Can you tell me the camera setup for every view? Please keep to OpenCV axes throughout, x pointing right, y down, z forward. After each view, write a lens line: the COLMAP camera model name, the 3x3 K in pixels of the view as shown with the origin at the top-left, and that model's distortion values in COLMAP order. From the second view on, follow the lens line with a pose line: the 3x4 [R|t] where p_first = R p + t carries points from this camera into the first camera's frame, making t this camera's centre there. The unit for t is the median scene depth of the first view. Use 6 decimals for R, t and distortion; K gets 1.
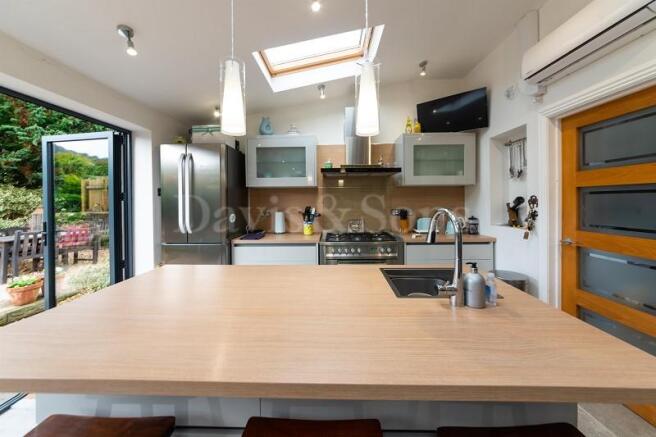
lens RADIAL K [[223.9, 0, 327.3], [0, 223.9, 210.2], [0, 0, 1]] dist [0.000819, 0.000077]
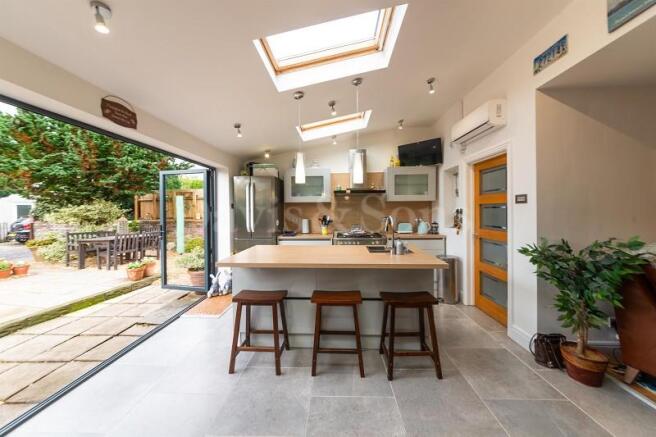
lens RADIAL K [[223.9, 0, 327.3], [0, 223.9, 210.2], [0, 0, 1]] dist [0.000819, 0.000077]
pose [[0.999489, -0.000097, -0.031972, -0.022587], [-0.001272, 0.999083, -0.042787, 0.015029], [0.031947, 0.042806, 0.998573, -0.523427]]
